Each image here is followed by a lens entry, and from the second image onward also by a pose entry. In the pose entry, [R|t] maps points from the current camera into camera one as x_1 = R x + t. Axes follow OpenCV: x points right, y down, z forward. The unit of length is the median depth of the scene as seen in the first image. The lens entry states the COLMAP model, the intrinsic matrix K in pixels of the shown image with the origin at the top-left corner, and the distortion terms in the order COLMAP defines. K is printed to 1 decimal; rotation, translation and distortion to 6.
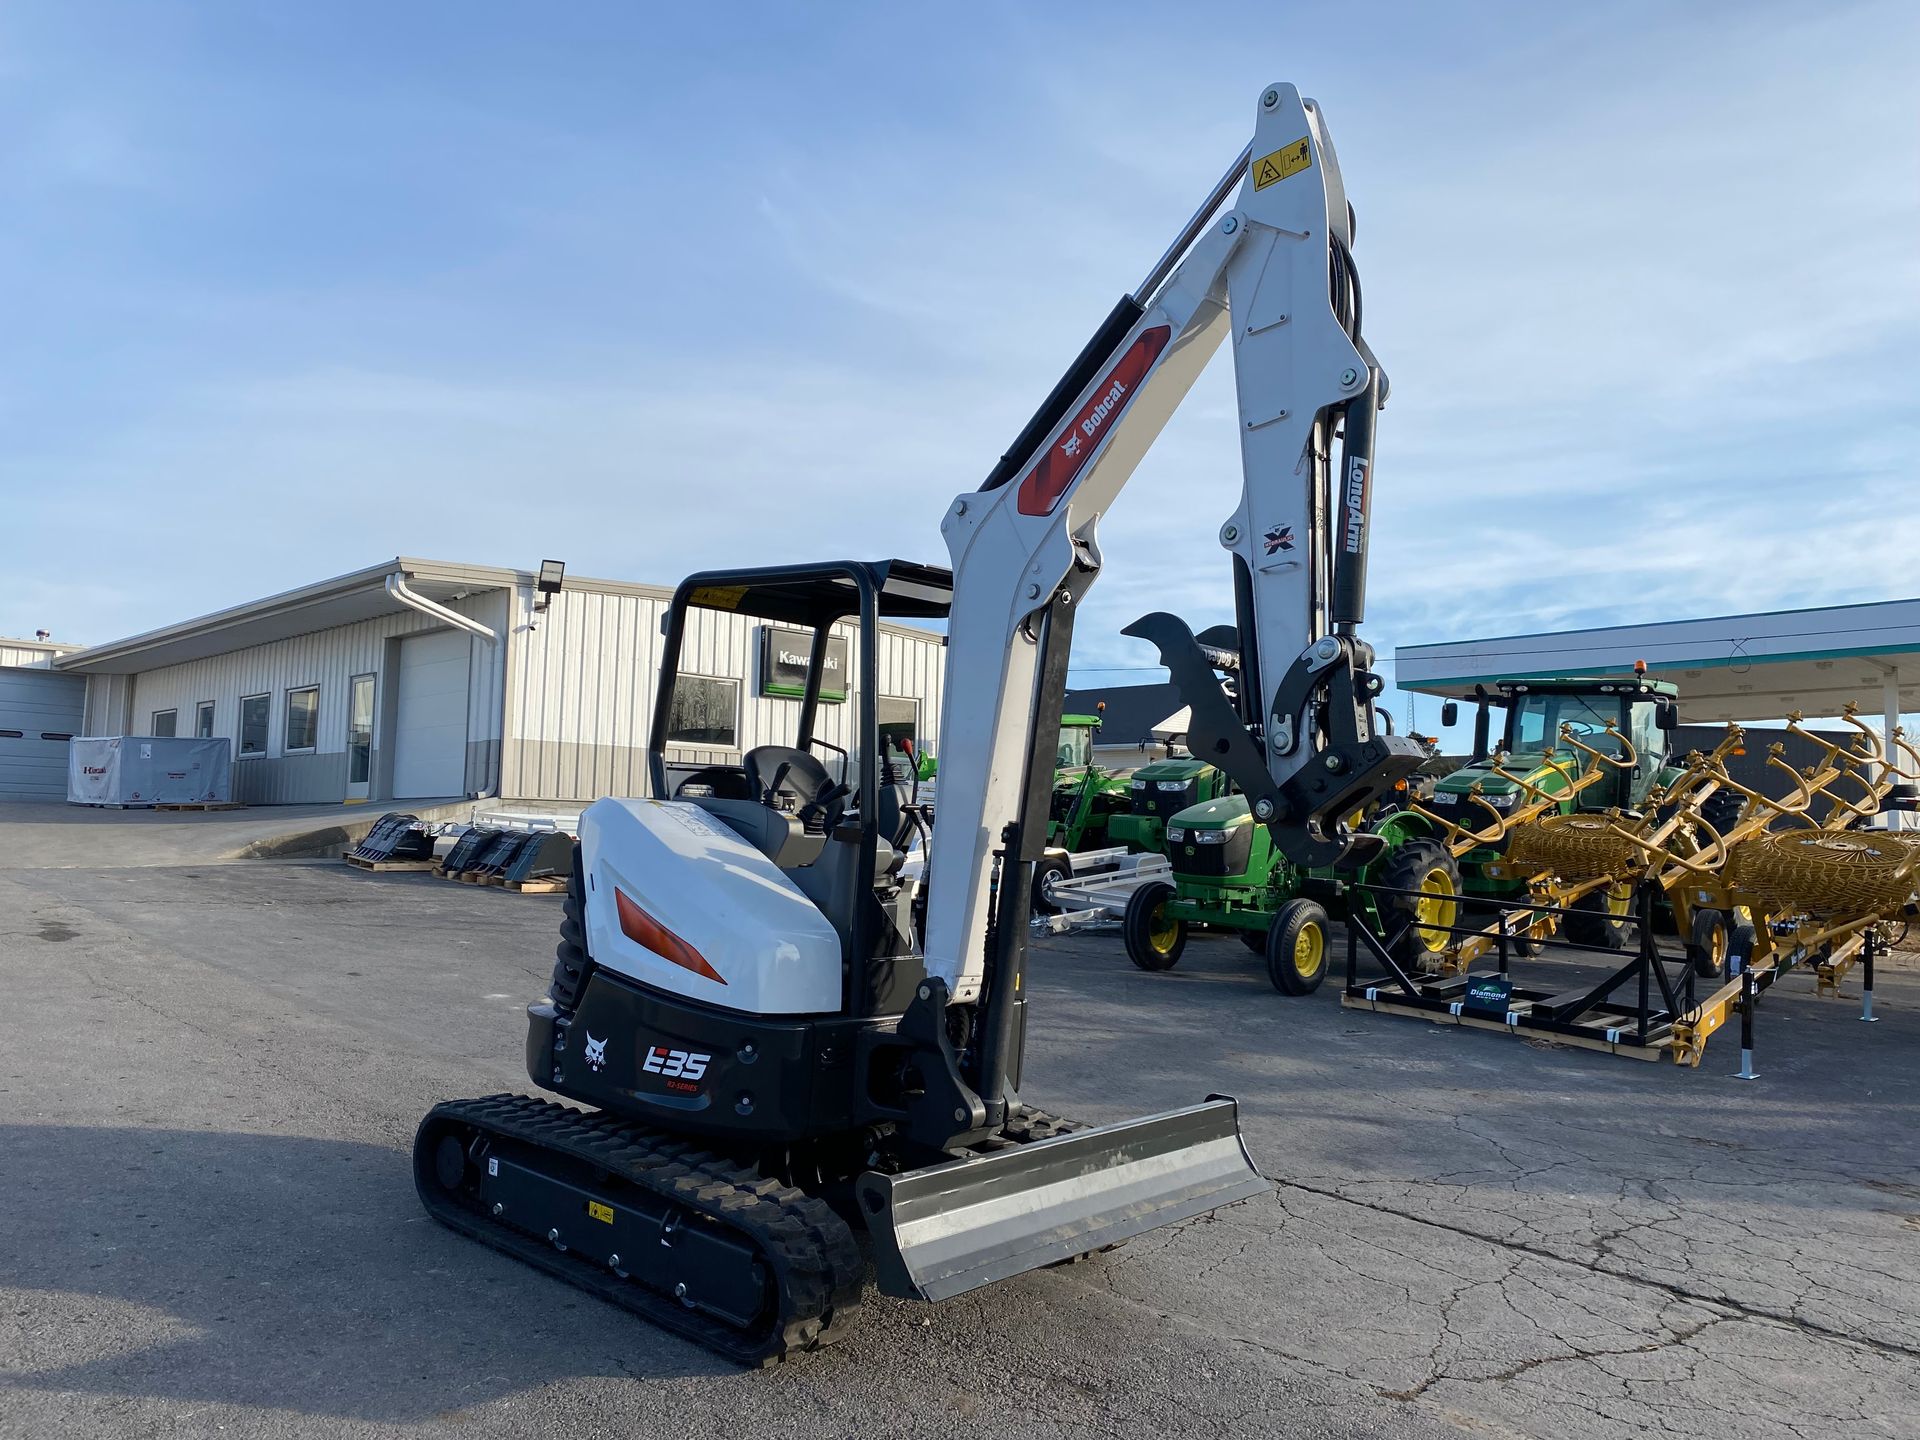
lens RADIAL K [[1445.9, 0, 993.3], [0, 1445.9, 666.7], [0, 0, 1]] dist [0.023097, -0.000082]
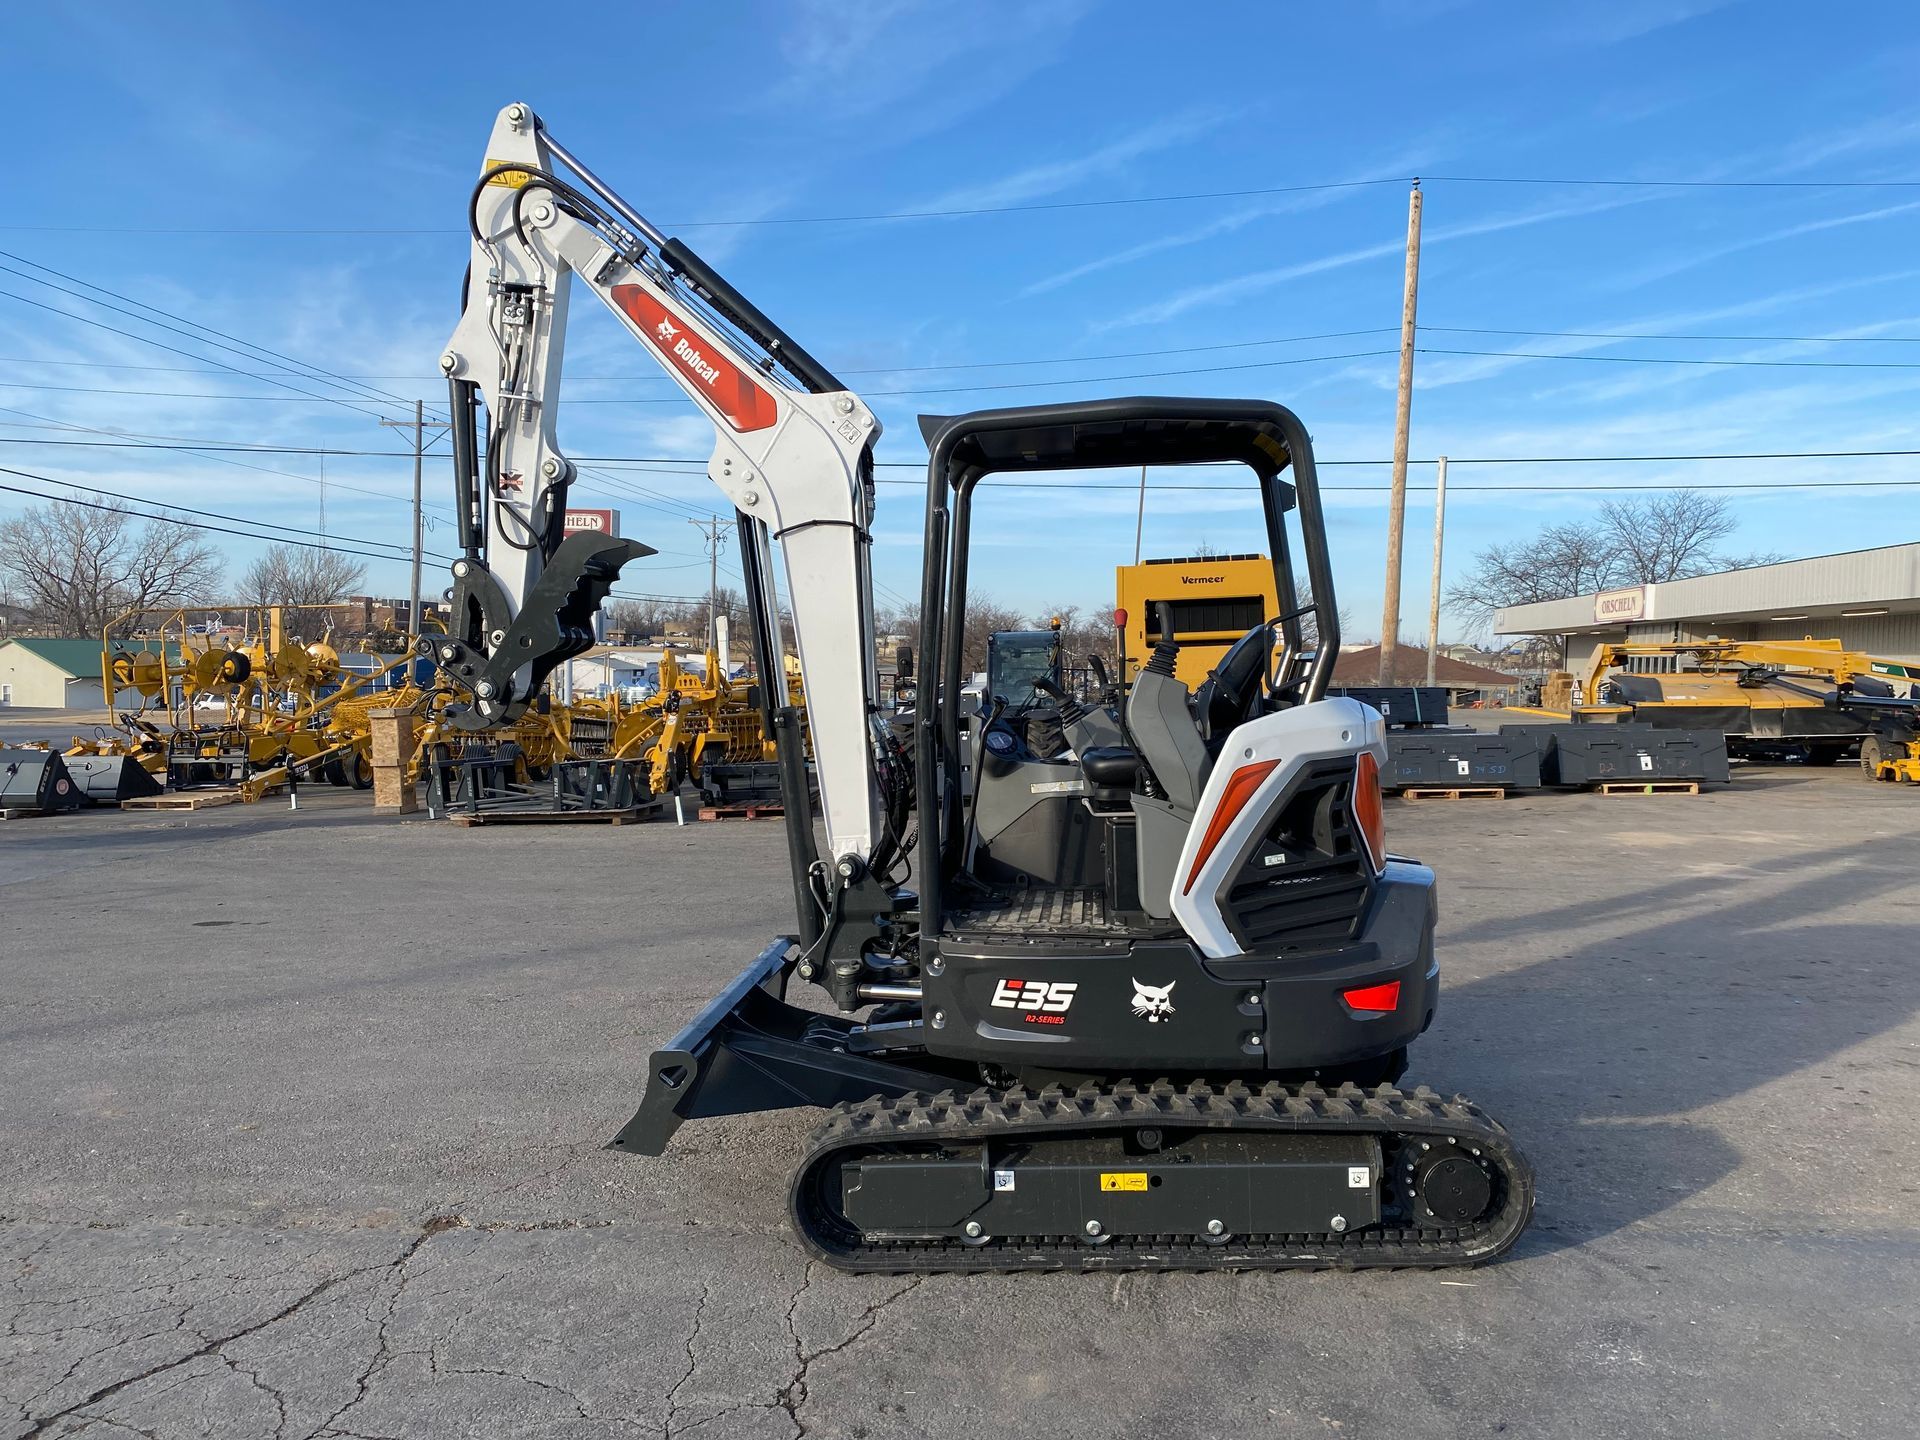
lens RADIAL K [[1469.8, 0, 960.0], [0, 1469.8, 720.0], [0, 0, 1]] dist [0.088786, -0.186036]
pose [[-0.813098, -0.012963, -0.581982, 0.546195], [0.033667, 0.997031, -0.069245, 0.193219], [0.581152, -0.075897, -0.810248, 1.921819]]
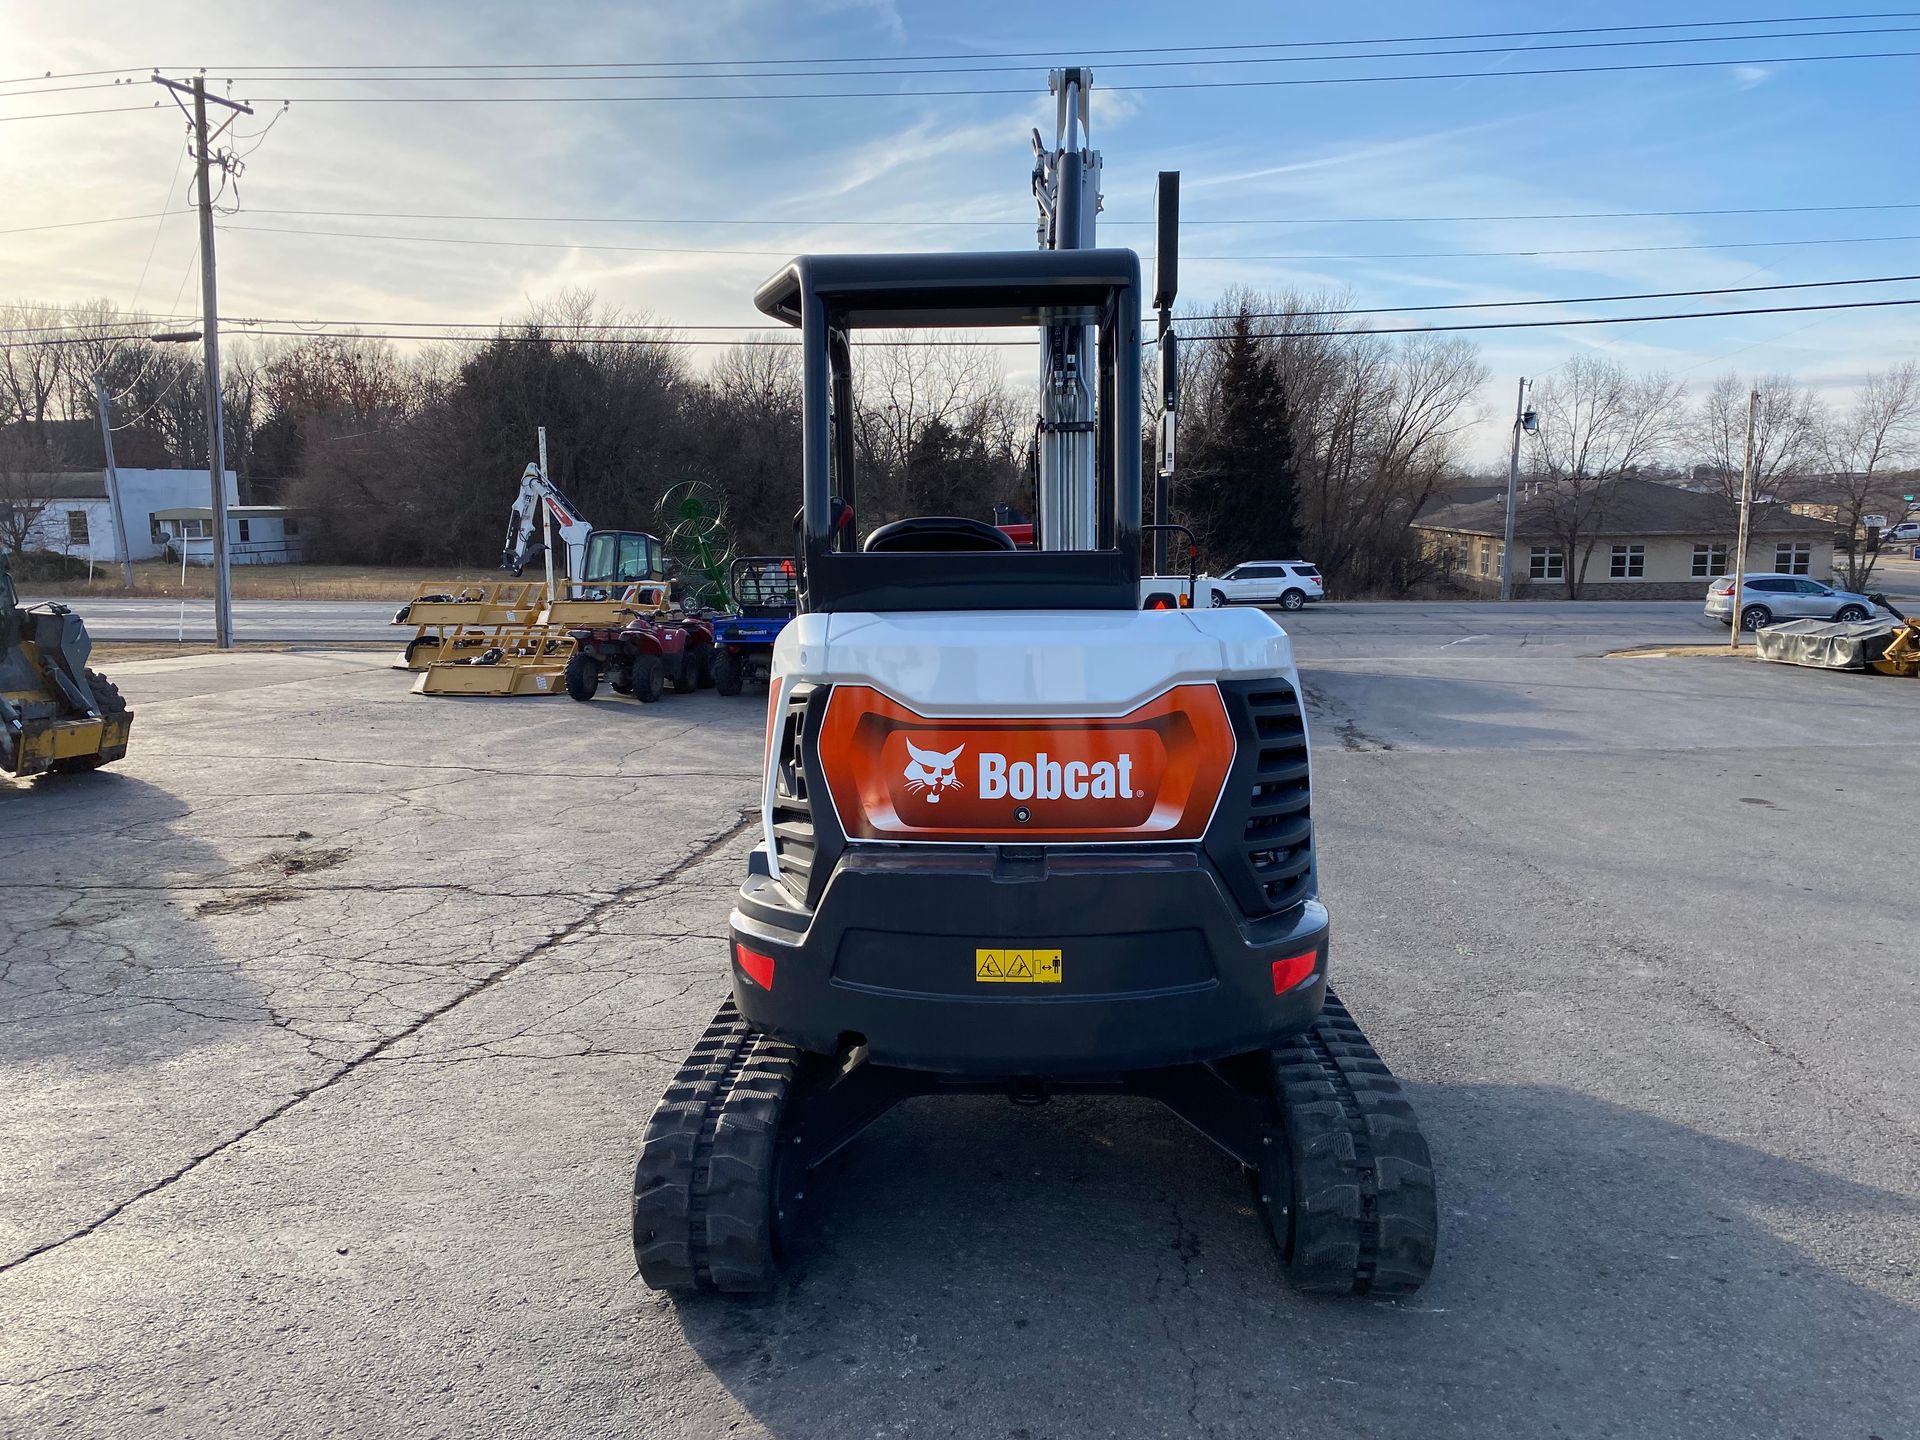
lens RADIAL K [[1452.7, 0, 949.6], [0, 1452.7, 683.3], [0, 0, 1]] dist [0.039048, -0.042148]
pose [[-0.597885, -0.105301, 0.794635, -0.818263], [-0.091580, 0.993816, 0.062790, 0.106685], [-0.796333, -0.035232, -0.603831, 1.709117]]
